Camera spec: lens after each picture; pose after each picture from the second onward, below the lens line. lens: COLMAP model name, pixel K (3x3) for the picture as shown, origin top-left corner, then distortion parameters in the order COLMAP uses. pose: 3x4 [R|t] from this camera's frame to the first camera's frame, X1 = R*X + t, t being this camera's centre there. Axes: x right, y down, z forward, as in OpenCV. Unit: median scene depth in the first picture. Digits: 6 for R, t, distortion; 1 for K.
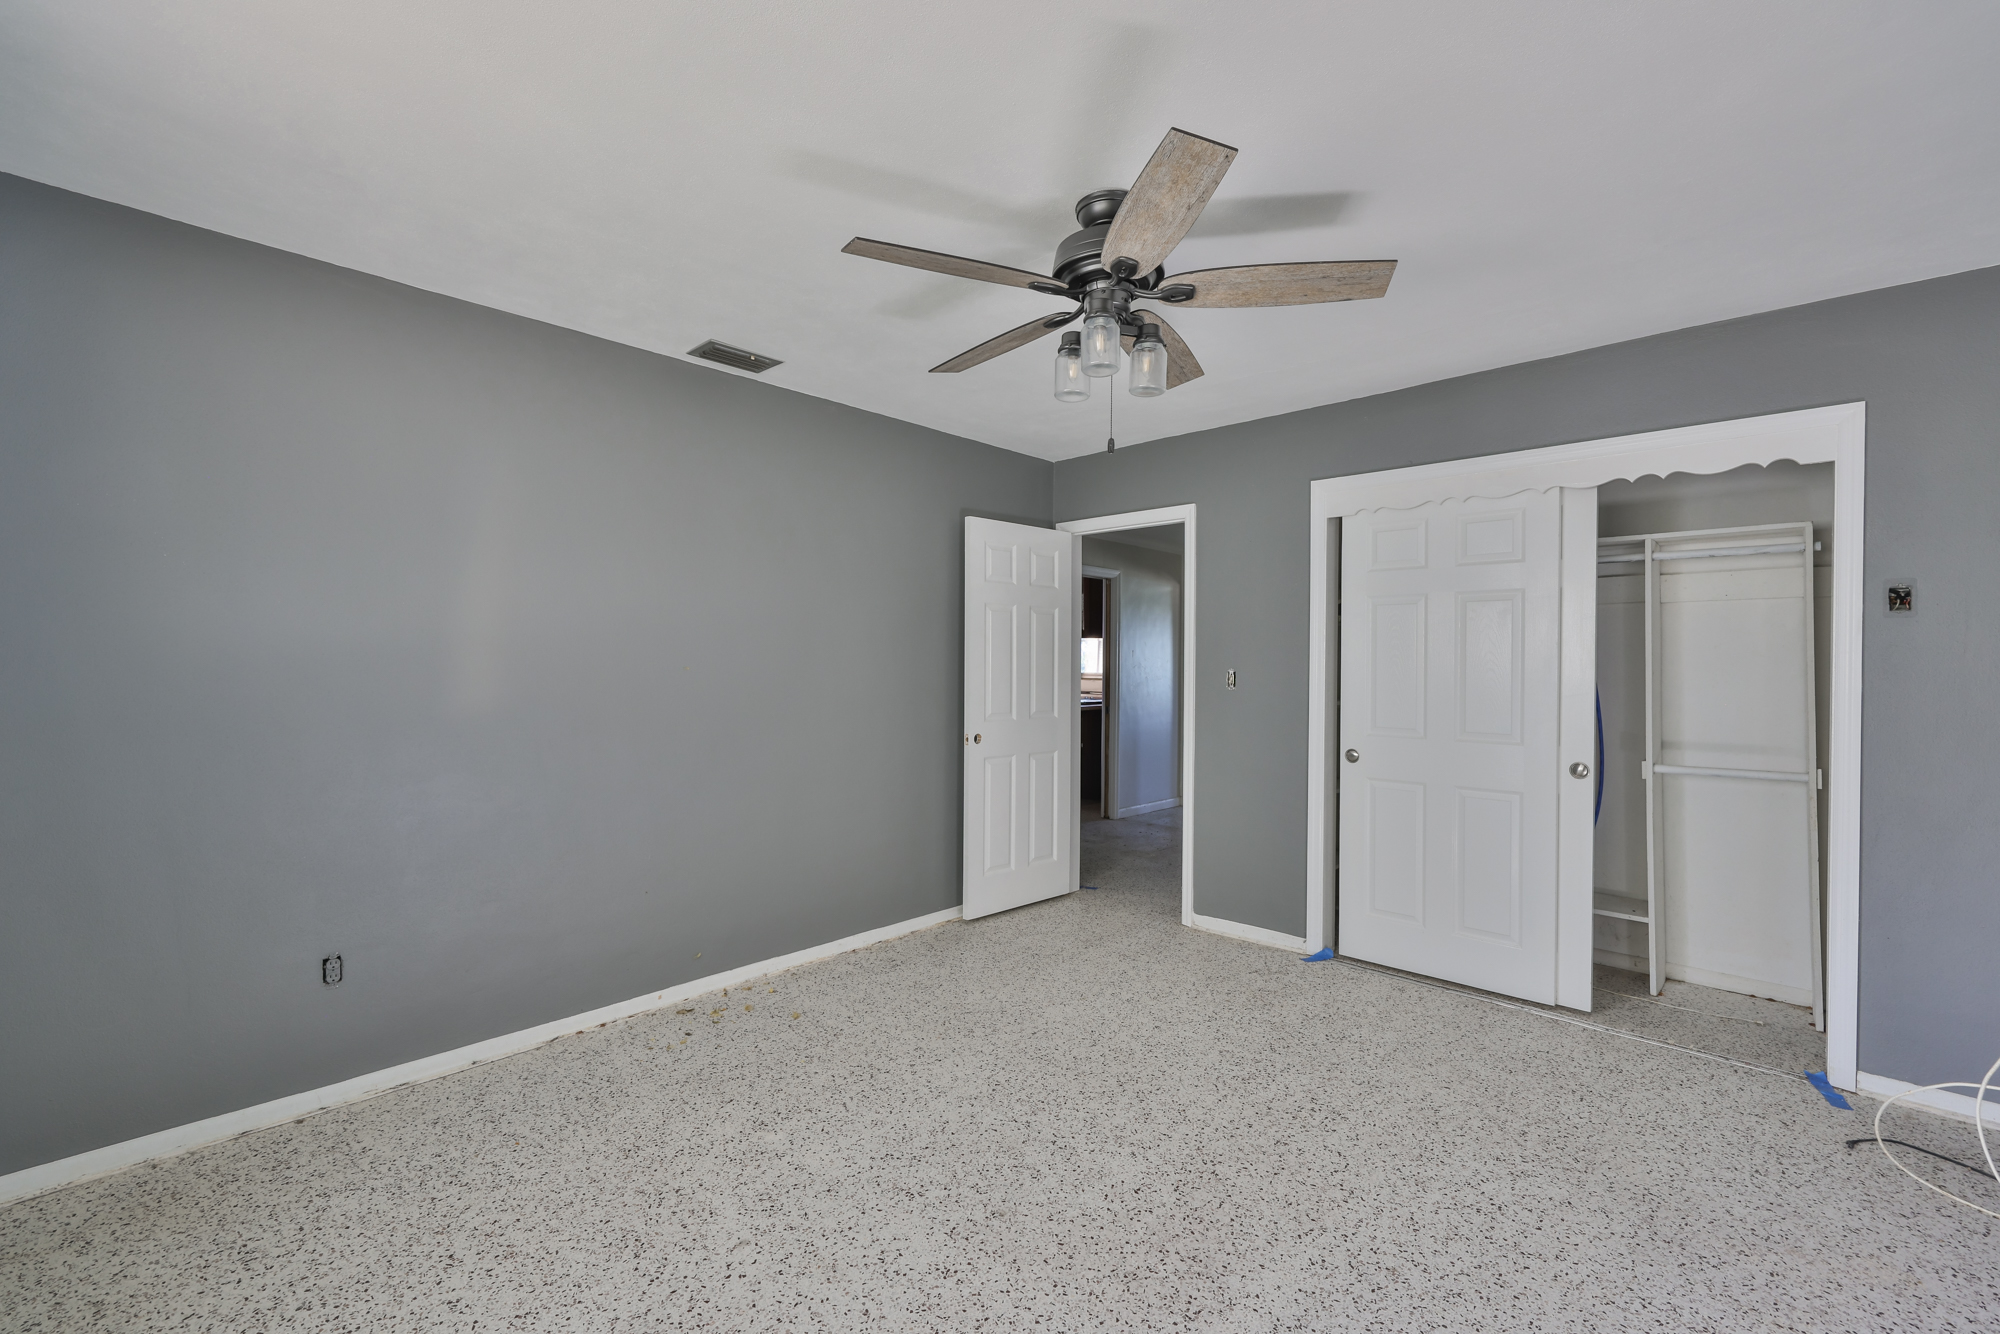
lens RADIAL K [[844.7, 0, 995.7], [0, 844.7, 669.8], [0, 0, 1]] dist [-0.000453, -0.000019]
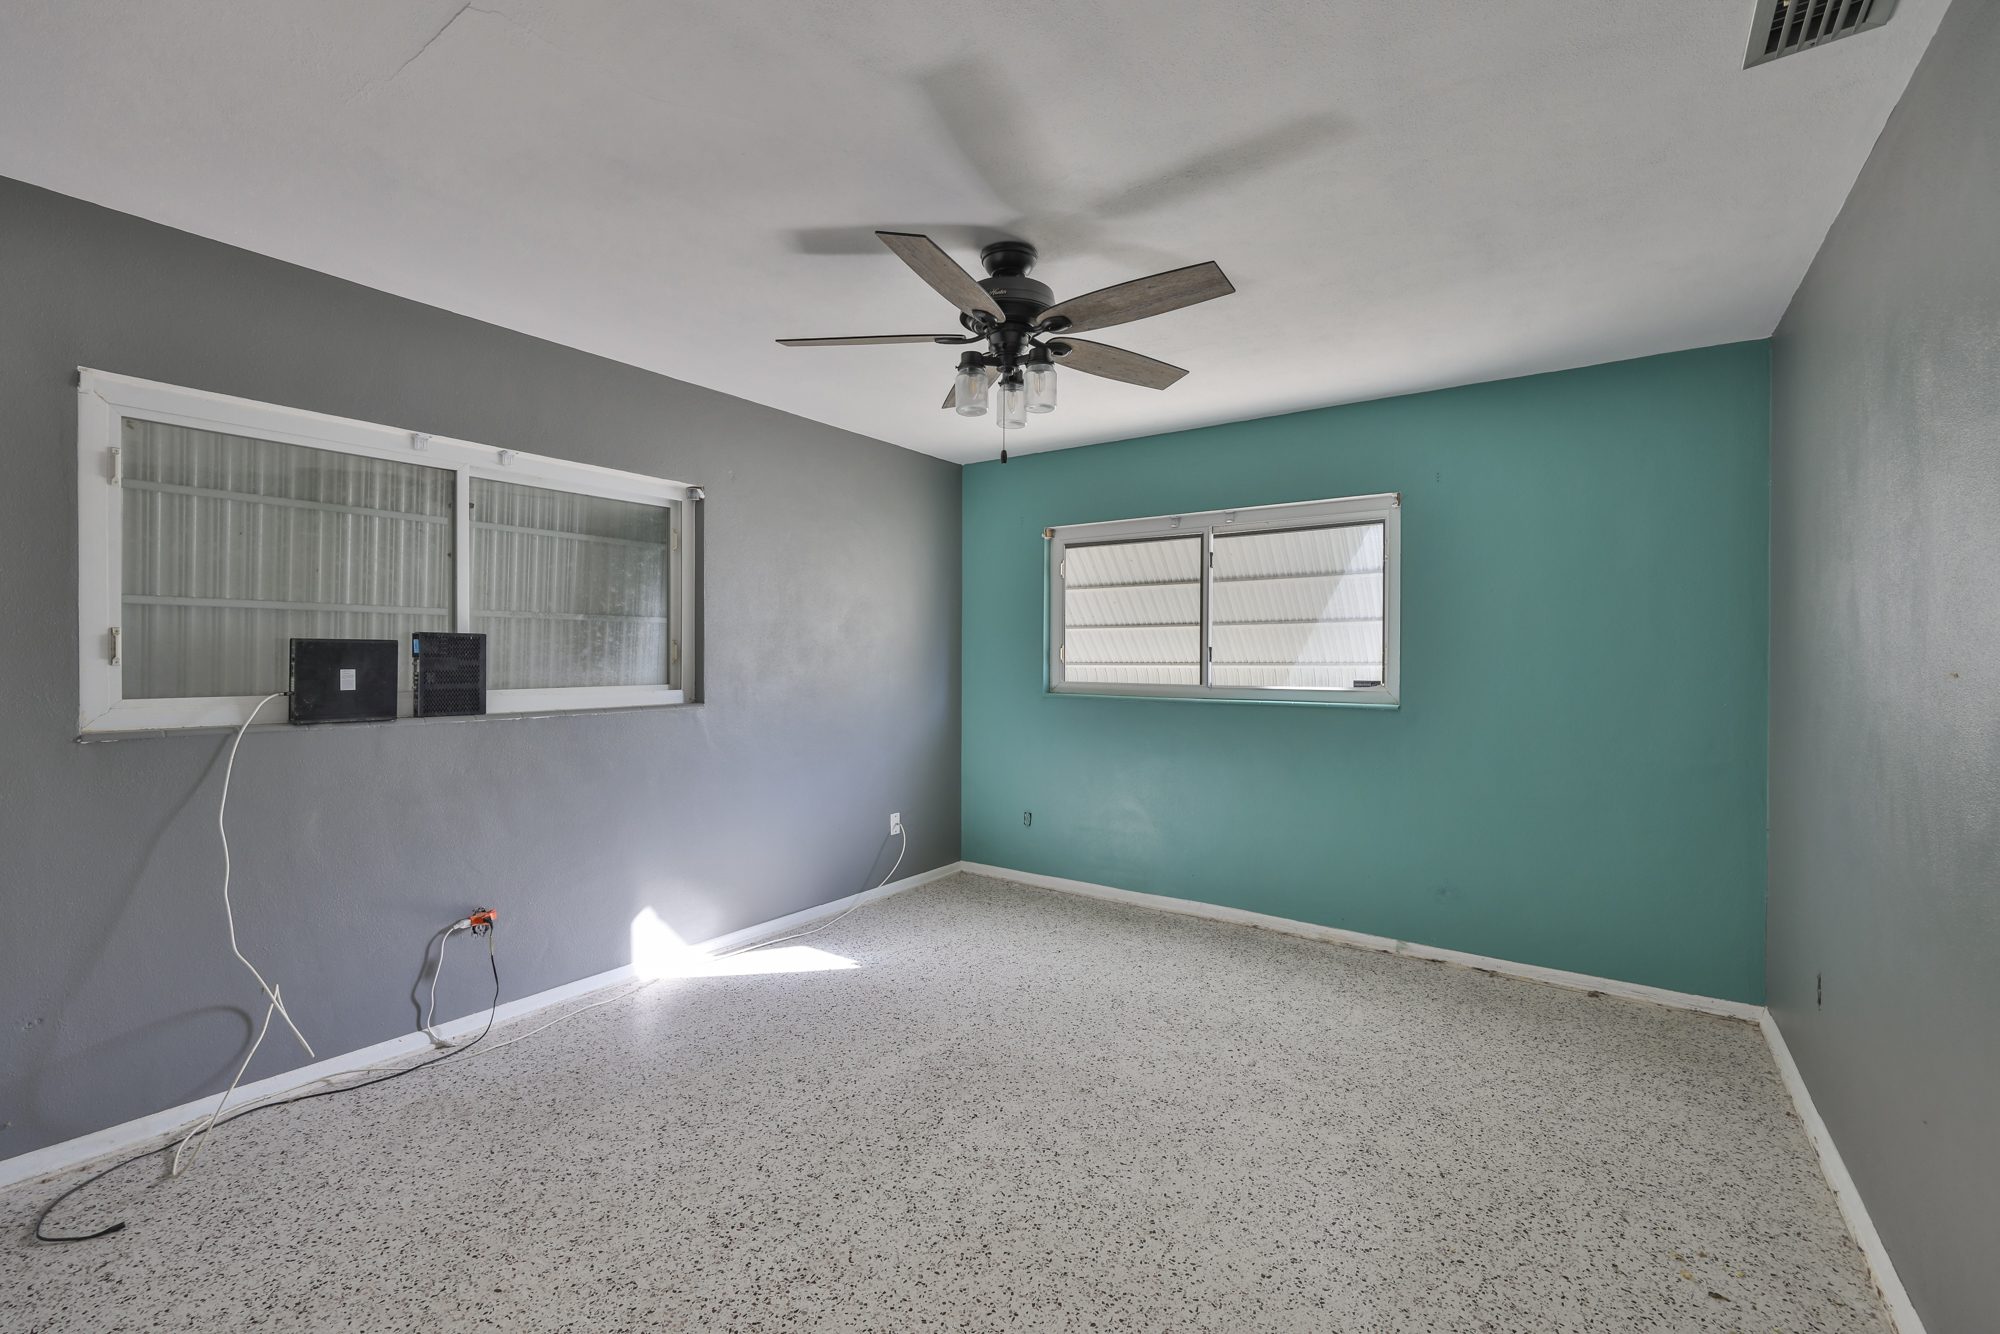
lens RADIAL K [[838.2, 0, 1000.0], [0, 838.2, 667.0], [0, 0, 1]] dist [-0.000297, 0.000131]
pose [[-0.989403, -0.007114, -0.145021, 0.248067], [-0.009657, 0.999812, 0.016837, -0.009604], [0.144874, 0.018059, -0.989285, 1.734954]]
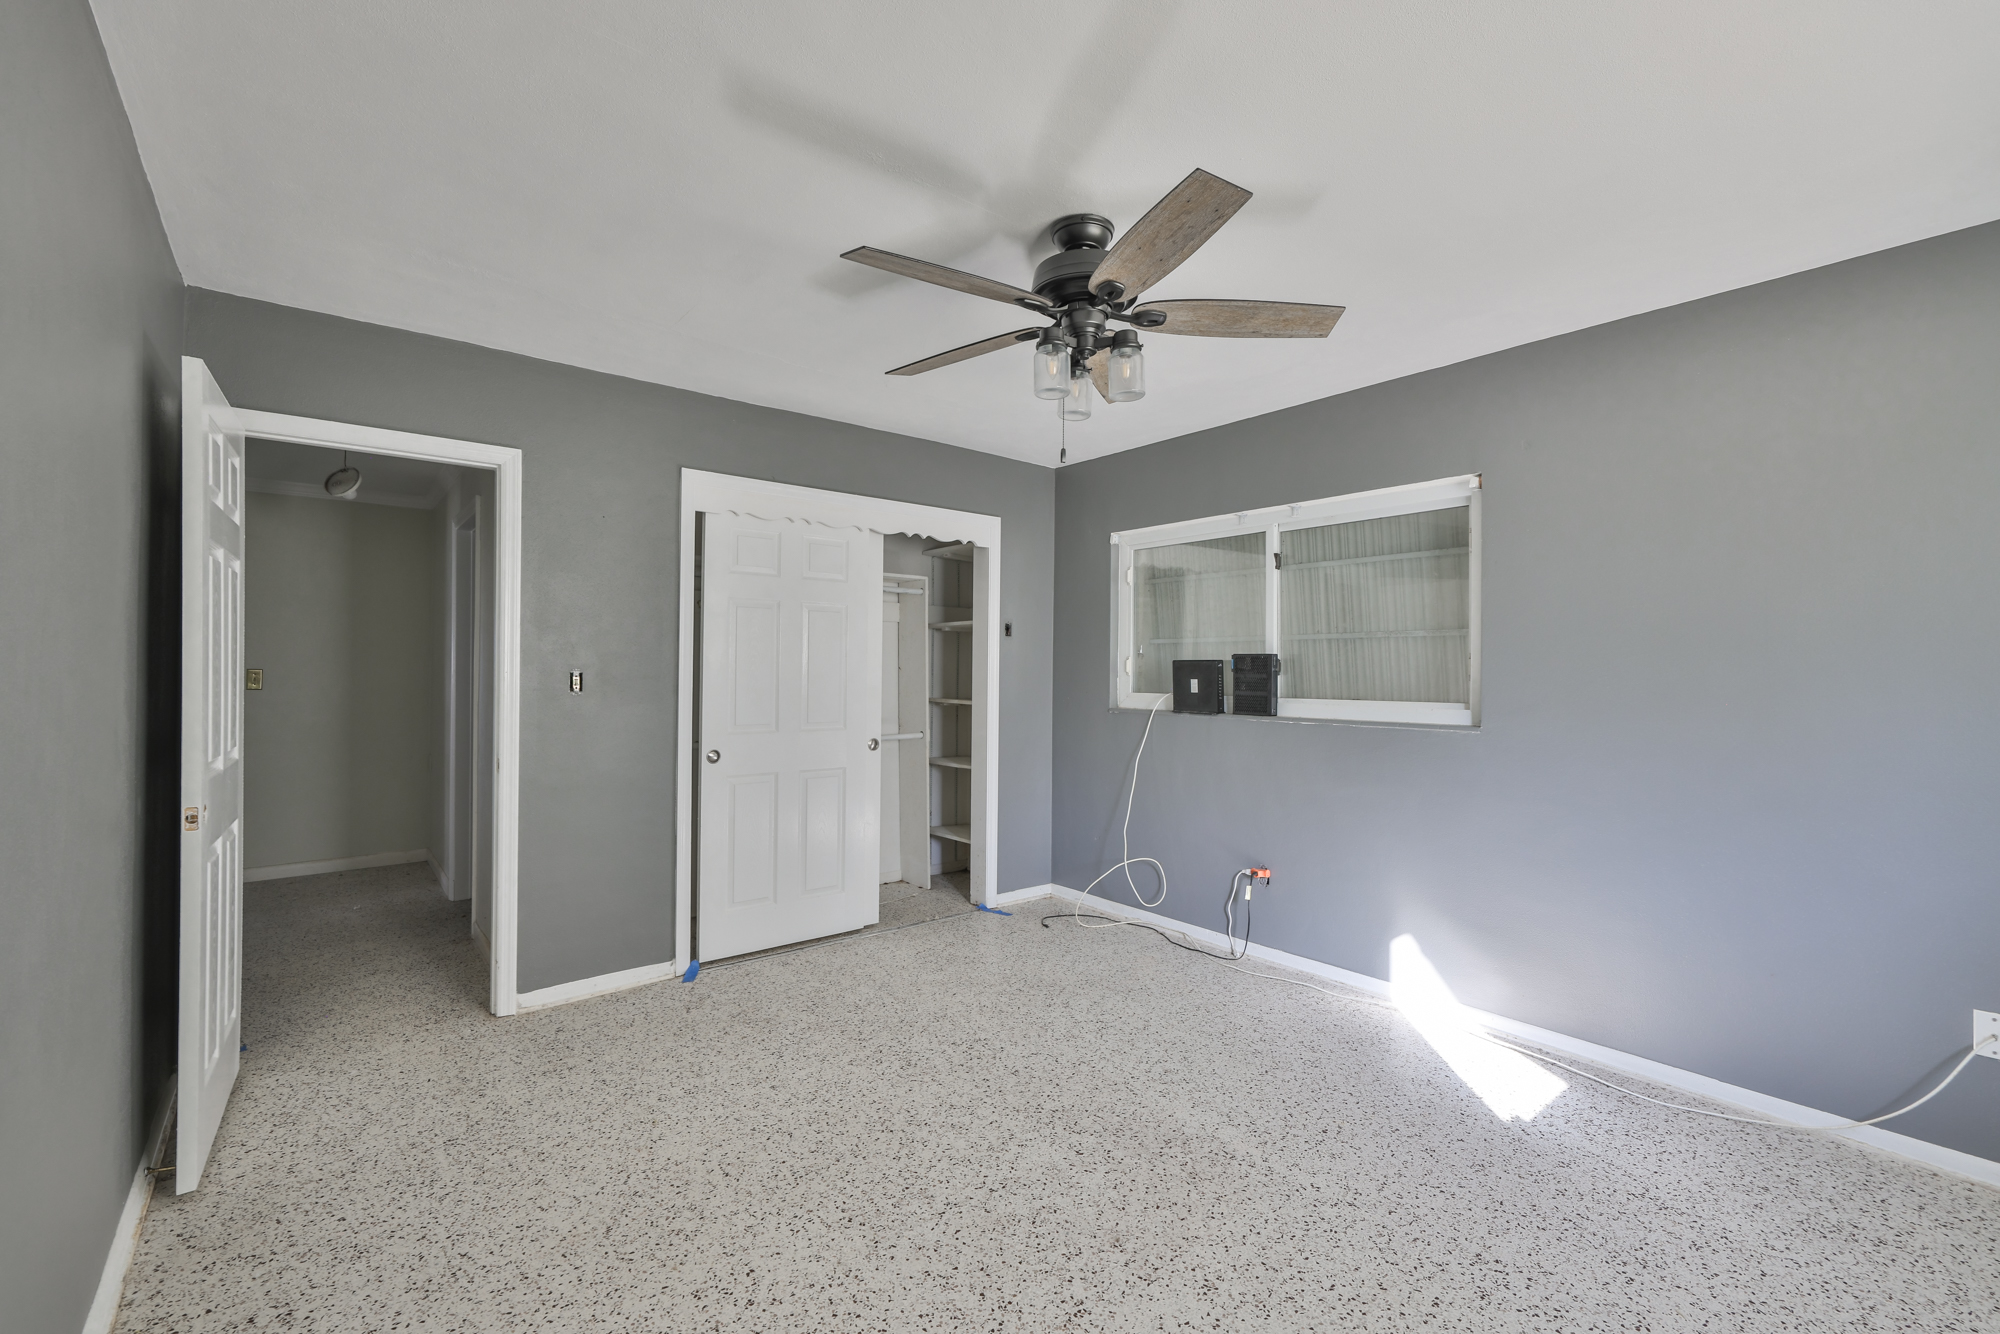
lens RADIAL K [[844.7, 0, 995.7], [0, 844.7, 669.8], [0, 0, 1]] dist [-0.000453, -0.000019]
pose [[0.119880, -0.004626, 0.992778, -0.752332], [-0.000765, 0.999988, 0.004752, -0.006933], [-0.992788, -0.001329, 0.119875, 0.800483]]
